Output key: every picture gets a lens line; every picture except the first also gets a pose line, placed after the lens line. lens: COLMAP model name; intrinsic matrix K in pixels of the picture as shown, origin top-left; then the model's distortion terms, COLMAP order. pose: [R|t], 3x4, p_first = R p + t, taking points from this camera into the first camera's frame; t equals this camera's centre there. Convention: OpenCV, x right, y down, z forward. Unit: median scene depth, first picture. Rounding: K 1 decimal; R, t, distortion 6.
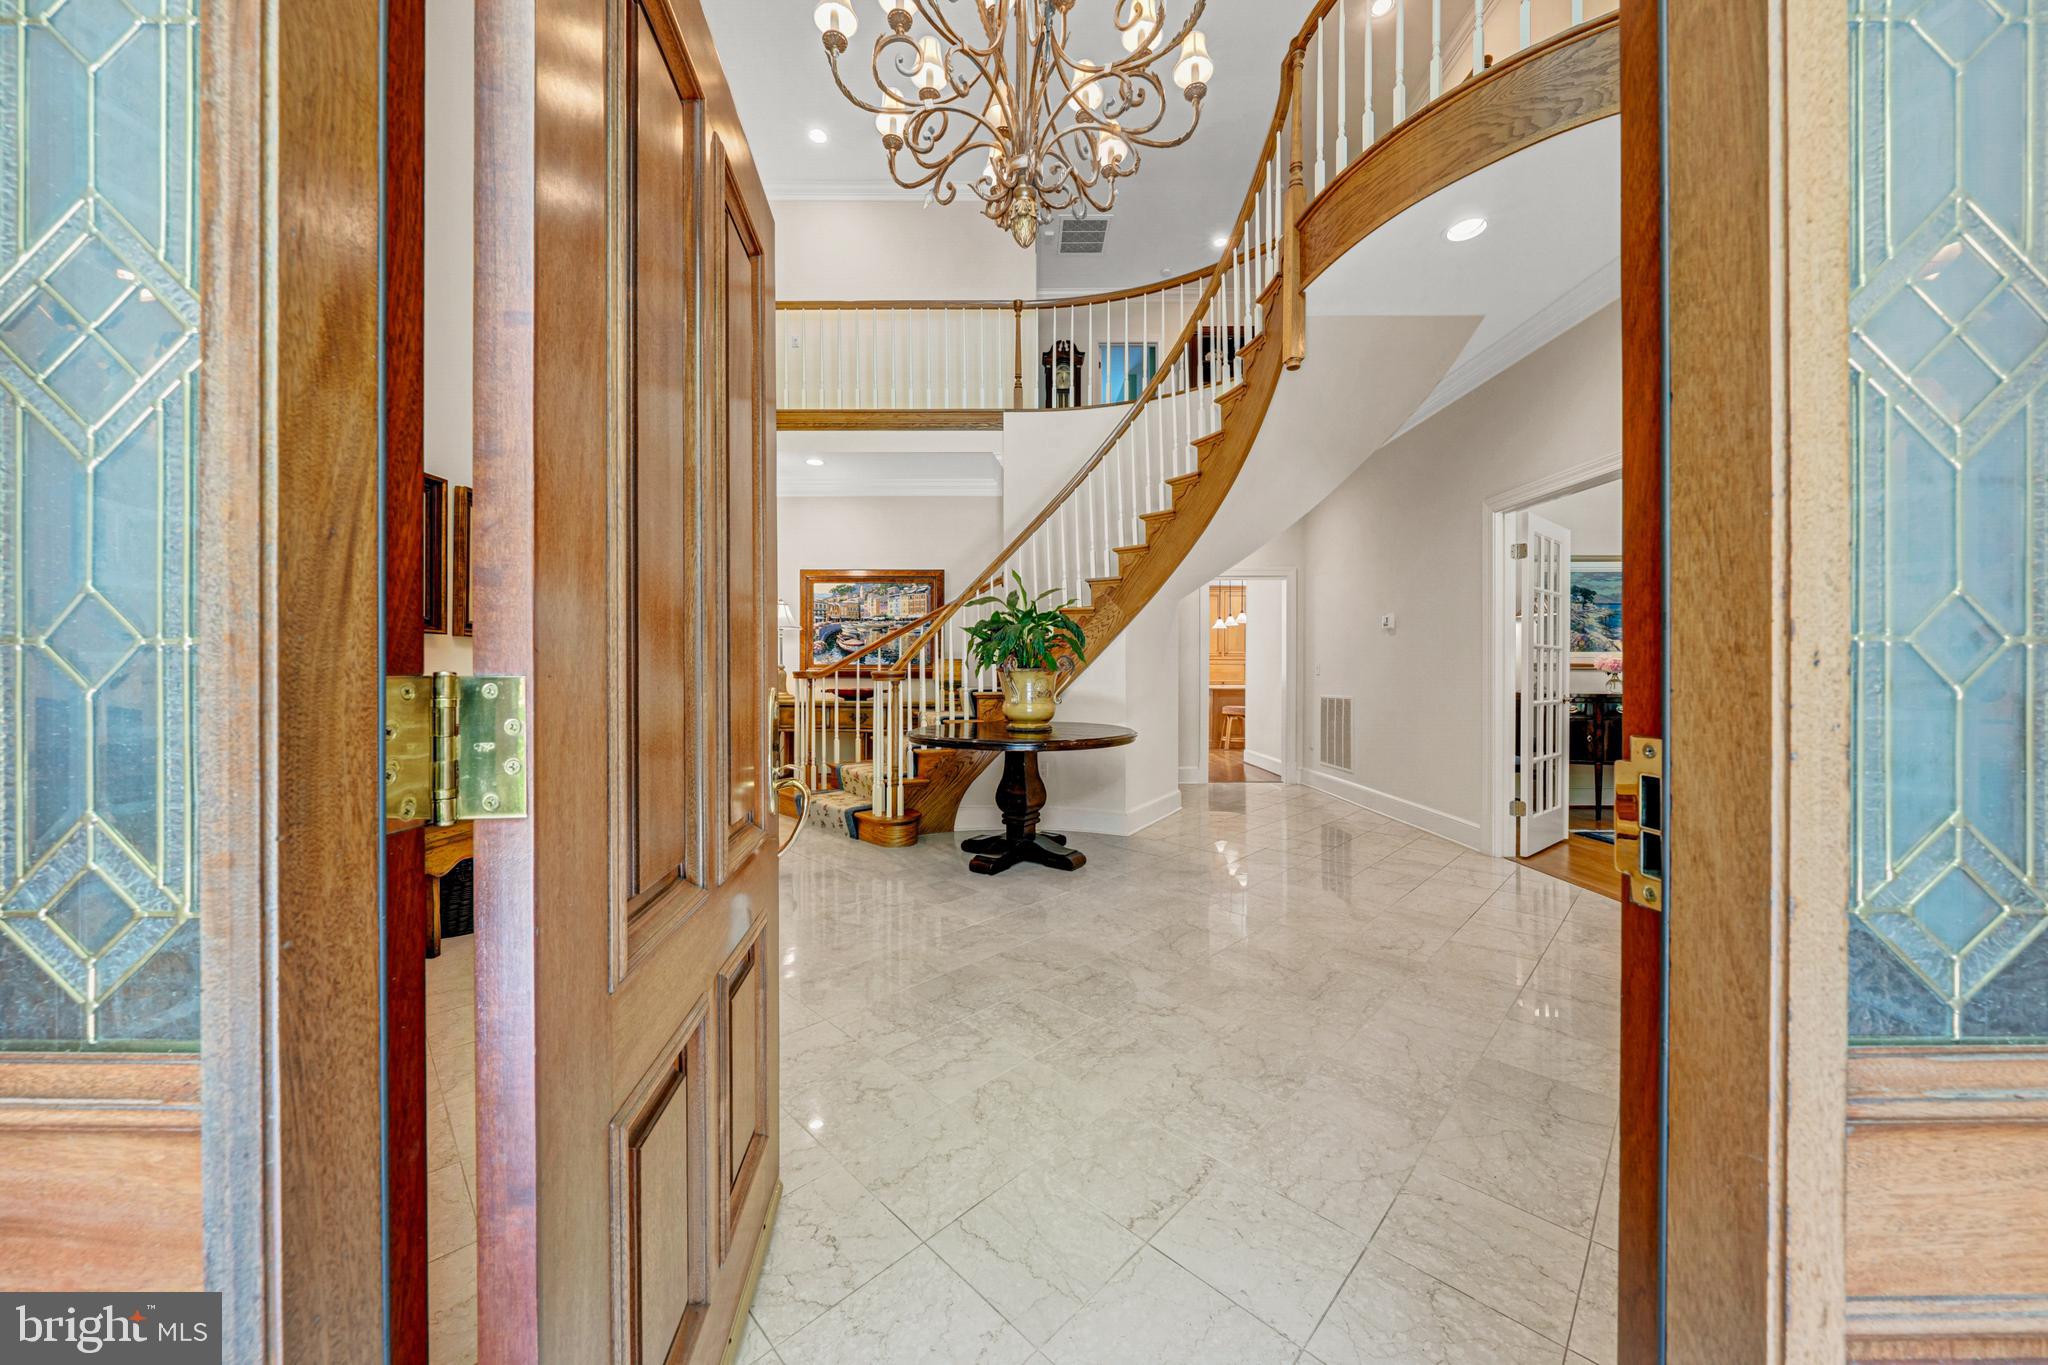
lens RADIAL K [[696.6, 0, 1024.0], [0, 696.6, 679.9], [0, 0, 1]] dist [0.003442, 0.000447]
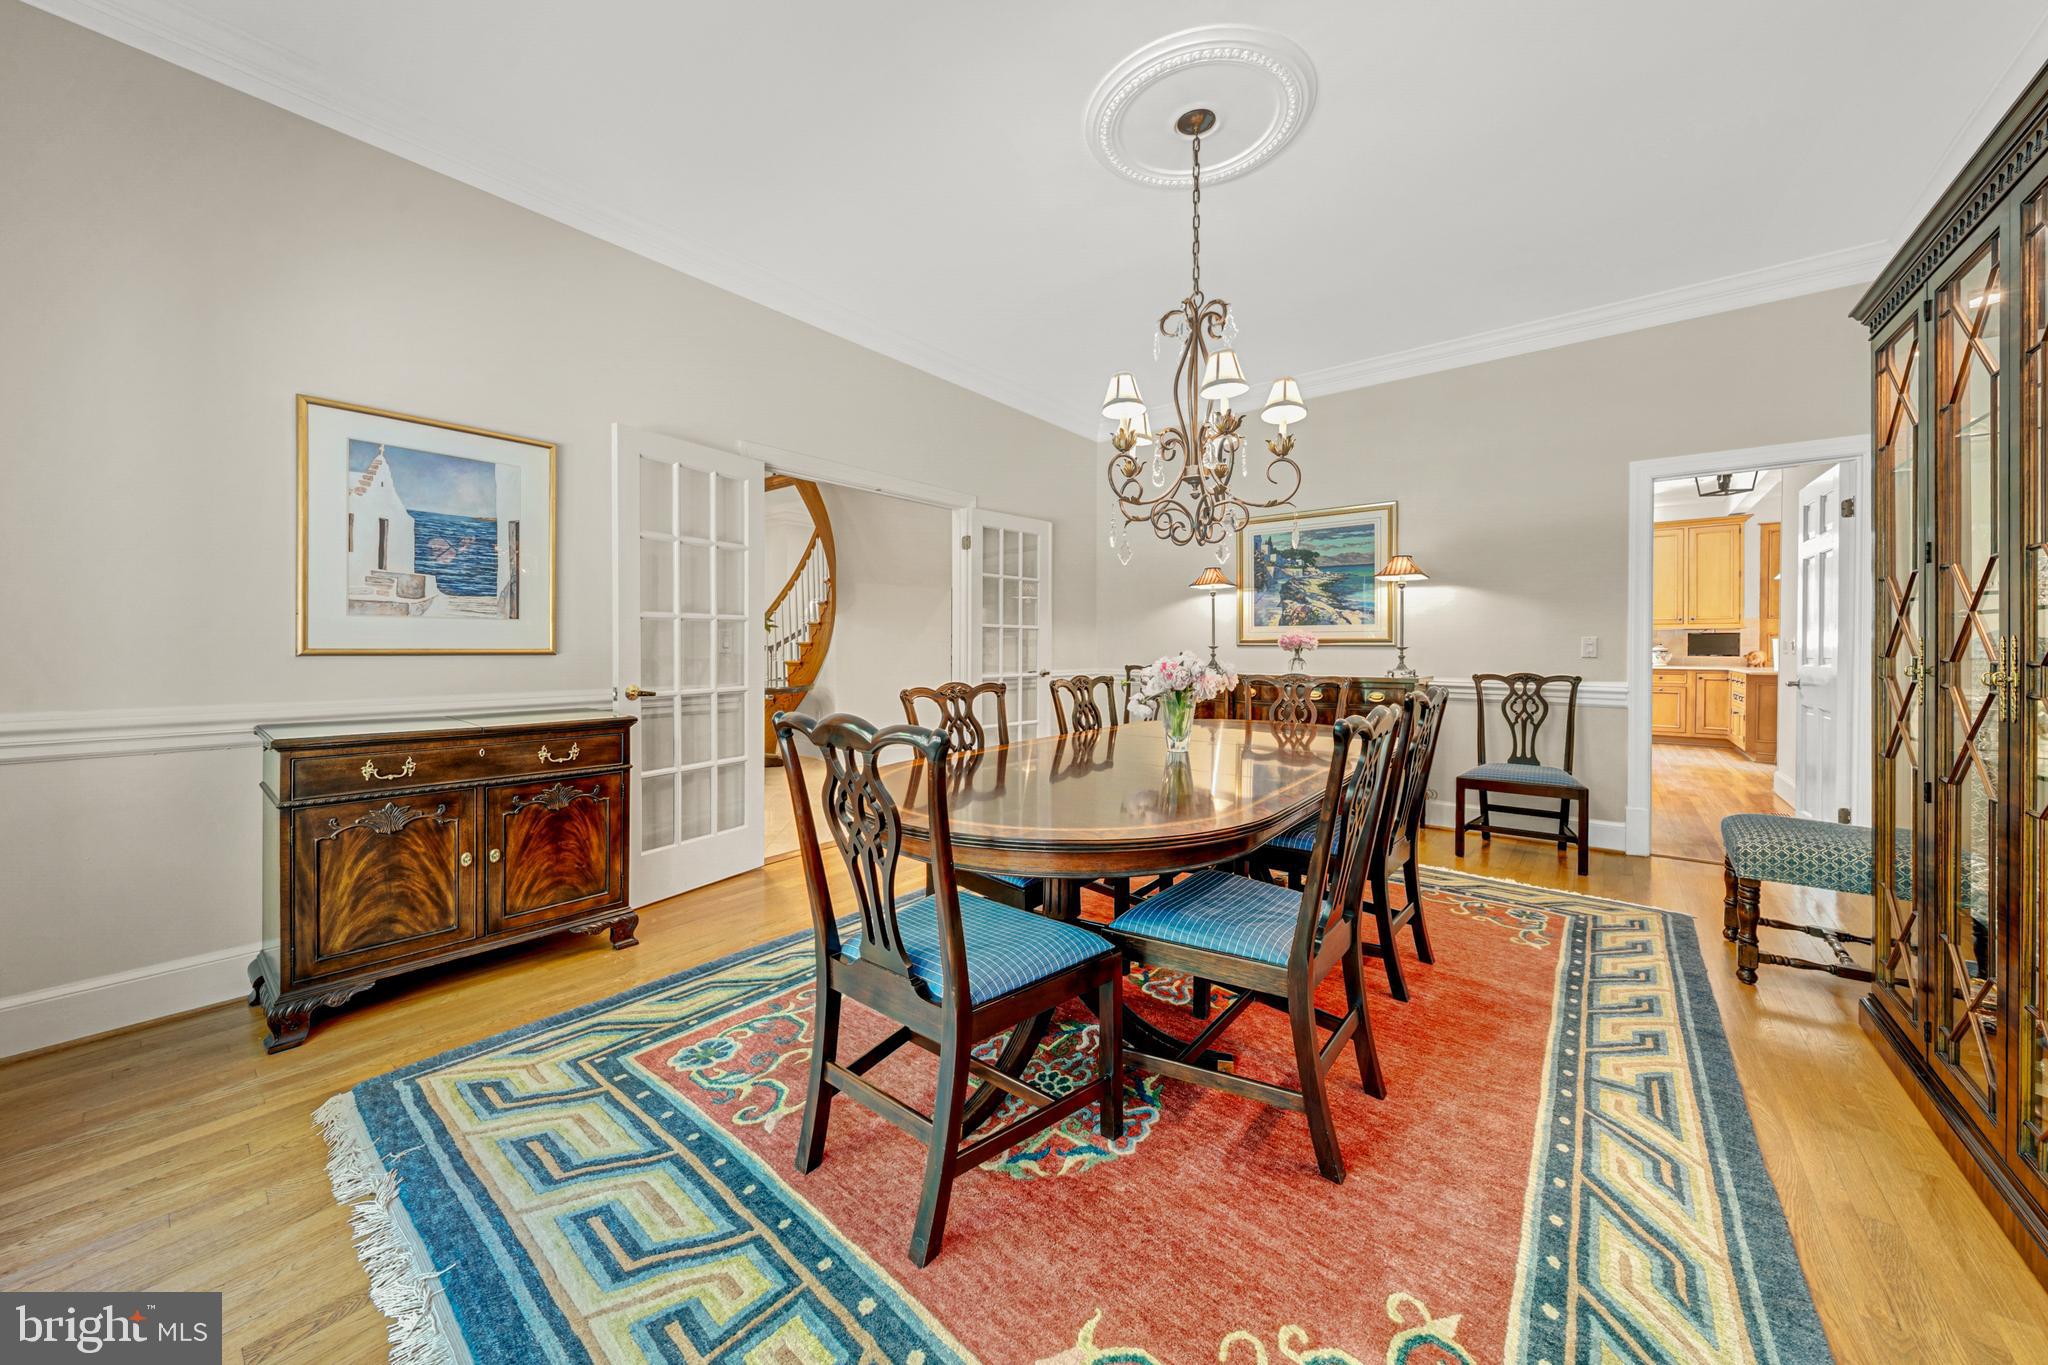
lens RADIAL K [[727.2, 0, 1021.4], [0, 727.2, 661.8], [0, 0, 1]] dist [0.003432, -0.000080]
pose [[0.777479, 0.007979, -0.628858, 1.089442], [-0.003867, 0.999961, 0.007906, -0.001903], [0.628896, -0.003715, 0.777480, 0.103379]]
